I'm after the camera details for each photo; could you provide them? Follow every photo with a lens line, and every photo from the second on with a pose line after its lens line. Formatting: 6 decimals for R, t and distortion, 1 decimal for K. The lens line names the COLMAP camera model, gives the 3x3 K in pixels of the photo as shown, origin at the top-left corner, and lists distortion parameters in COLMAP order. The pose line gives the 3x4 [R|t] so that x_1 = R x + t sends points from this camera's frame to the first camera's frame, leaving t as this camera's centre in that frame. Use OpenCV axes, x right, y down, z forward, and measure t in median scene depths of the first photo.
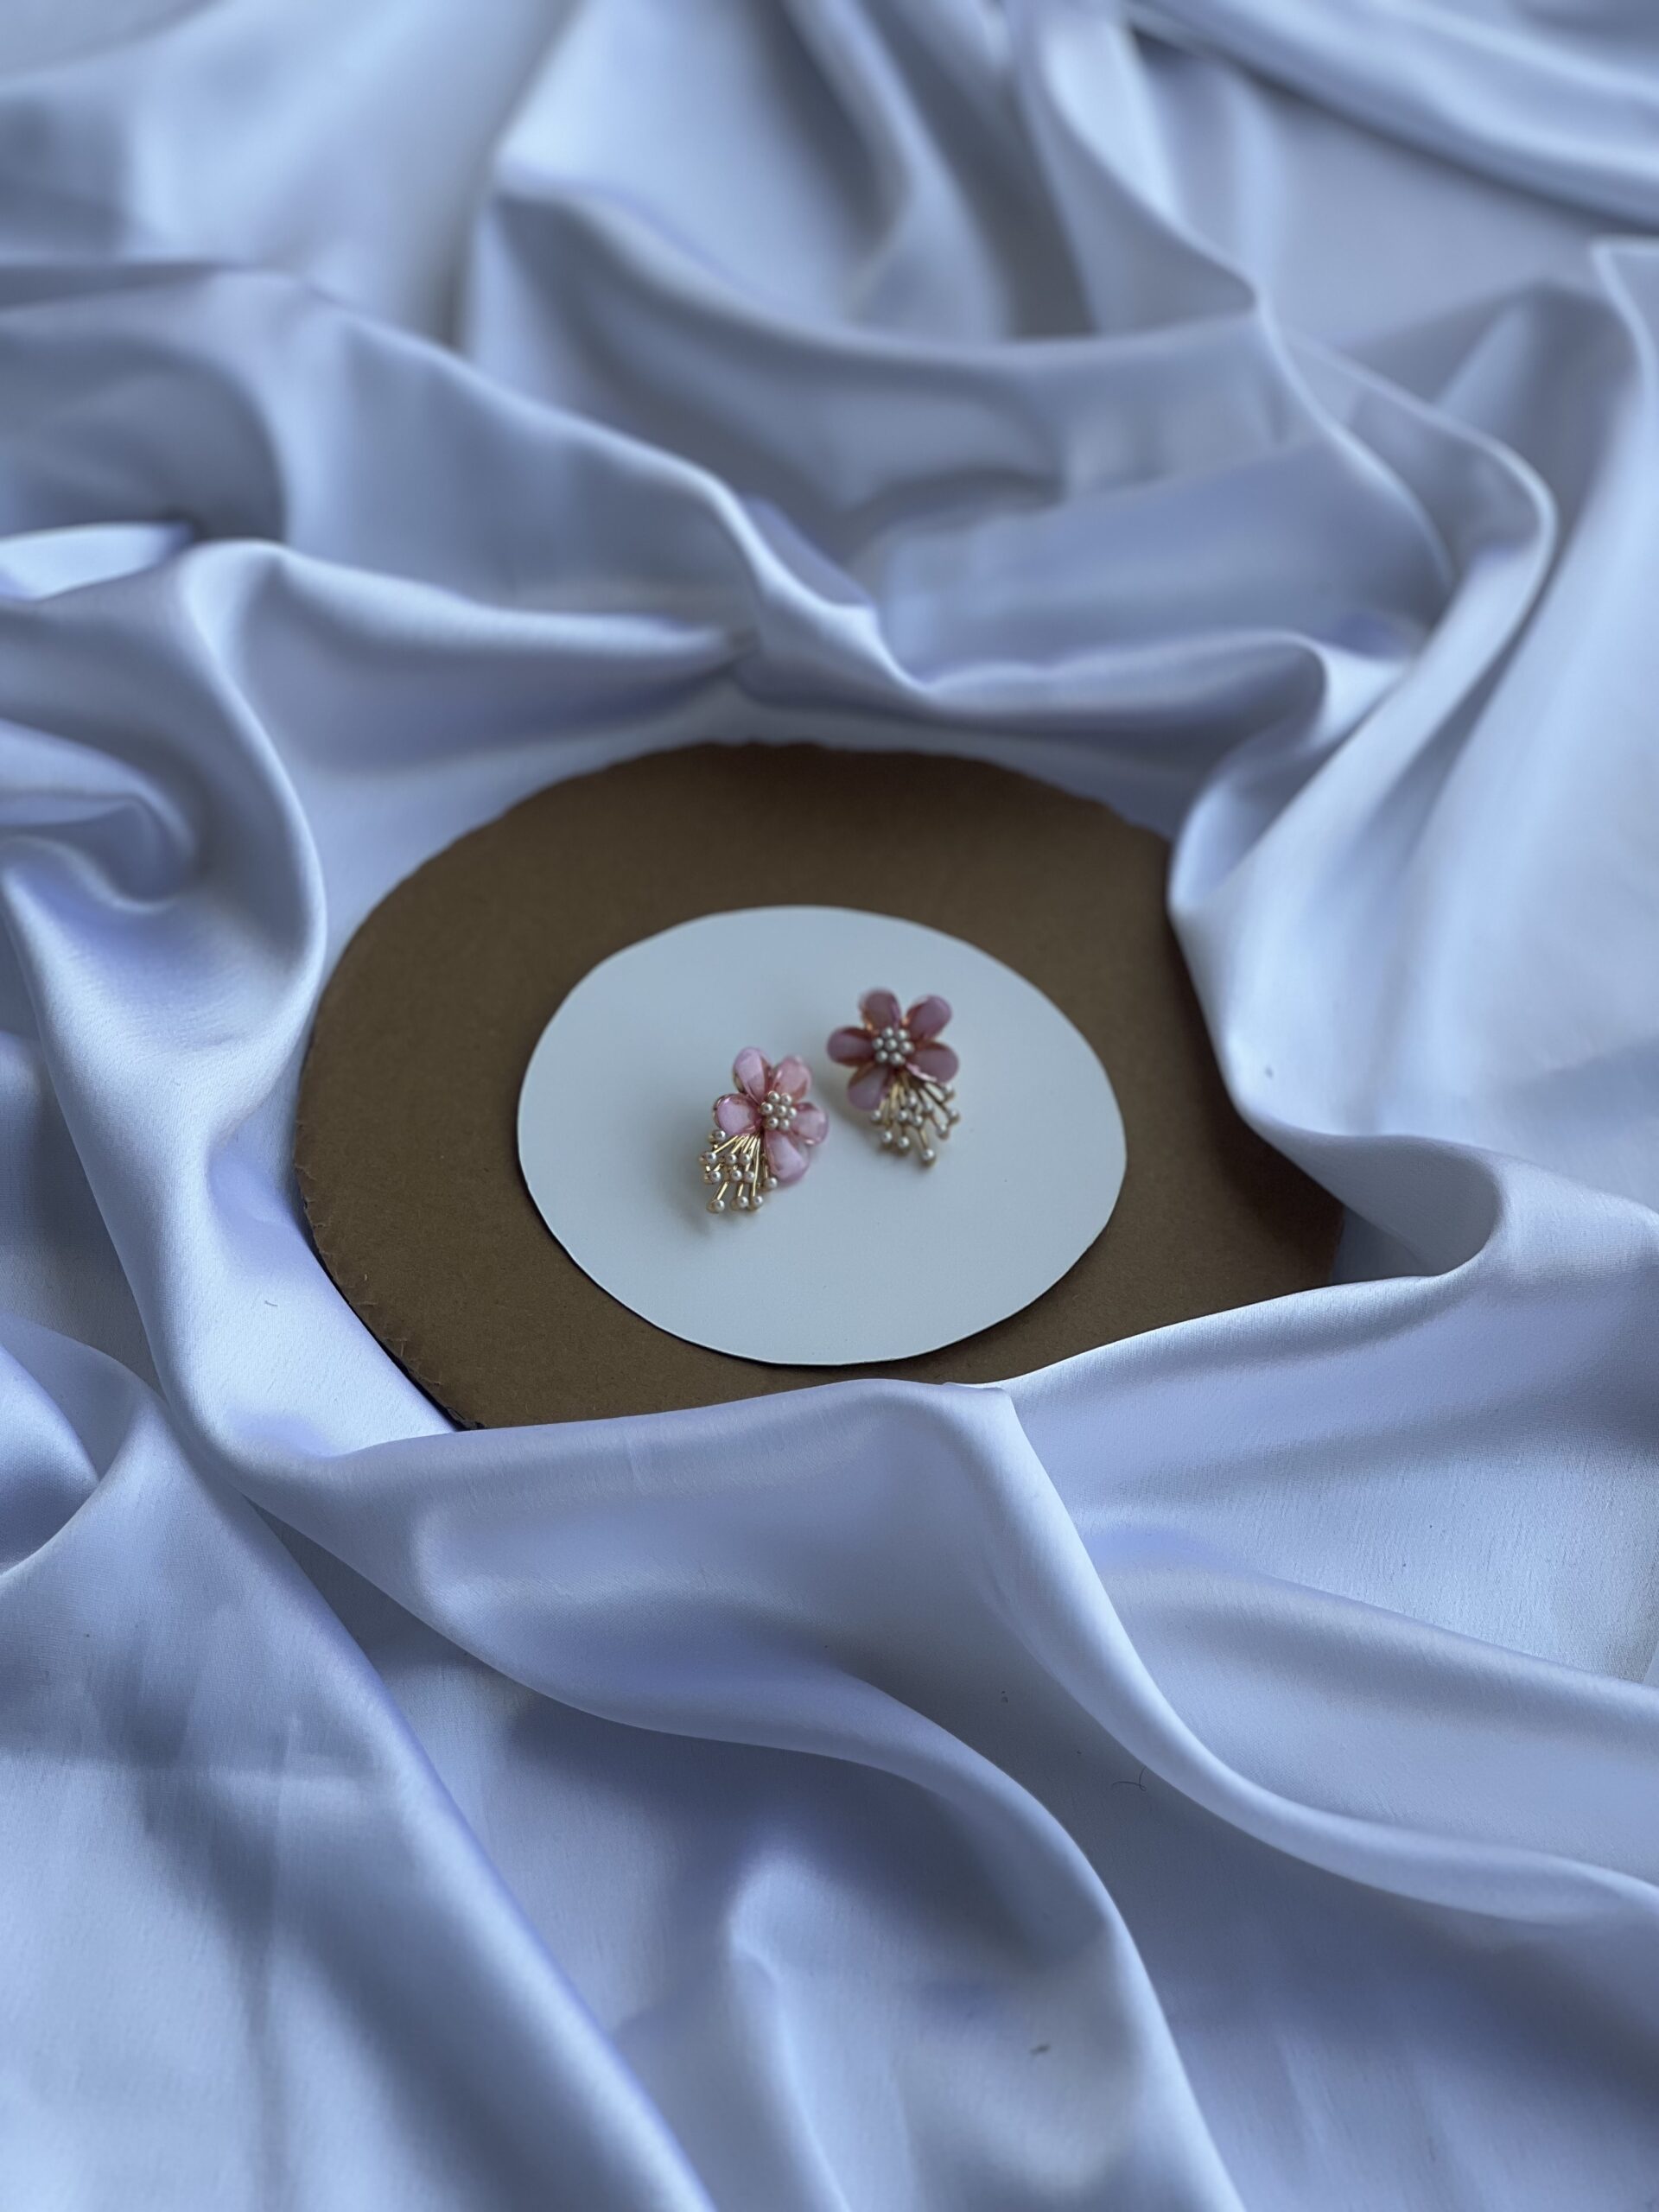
lens RADIAL K [[3963.7, 0, 829.5], [0, 3963.7, 1106.0], [0, 0, 1]] dist [-0.187707, 2.133825]
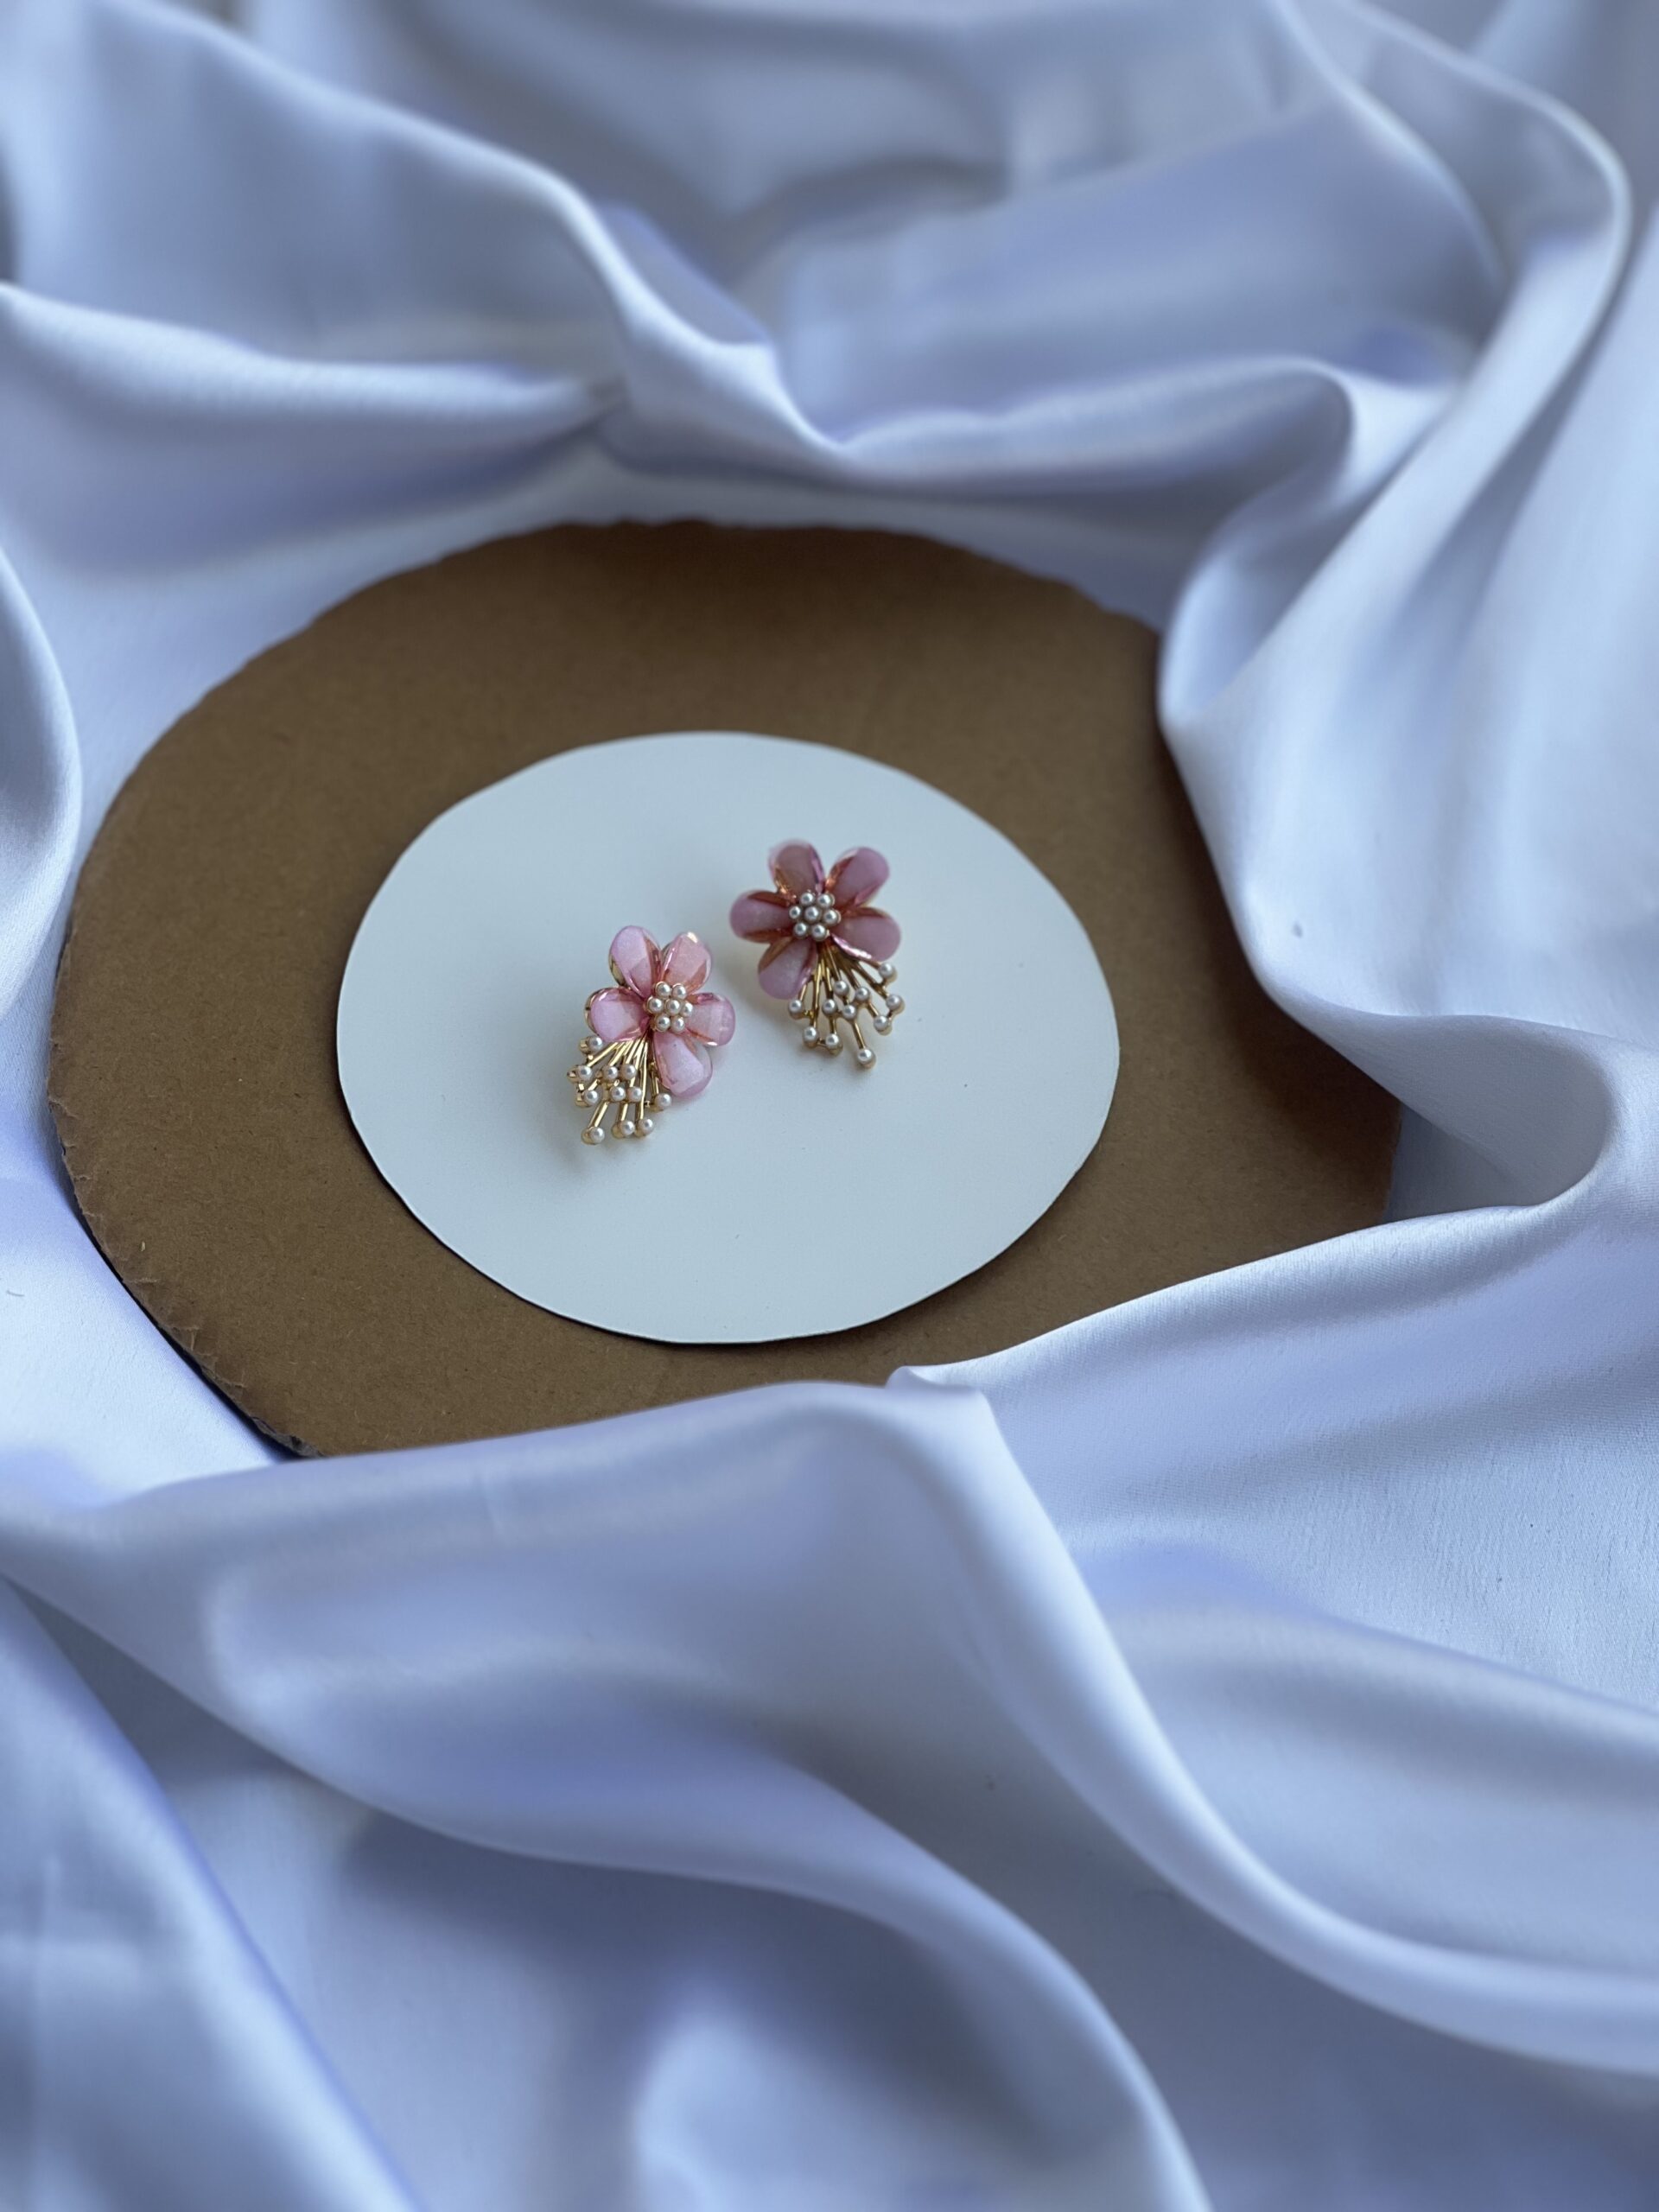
lens RADIAL K [[3963.7, 0, 829.5], [0, 3963.7, 1106.0], [0, 0, 1]] dist [-0.187707, 2.133825]
pose [[0.999225, -0.035764, 0.016426, 0.004831], [0.034445, 0.996620, 0.074573, -0.035740], [-0.019037, -0.073950, 0.997080, 0.223471]]
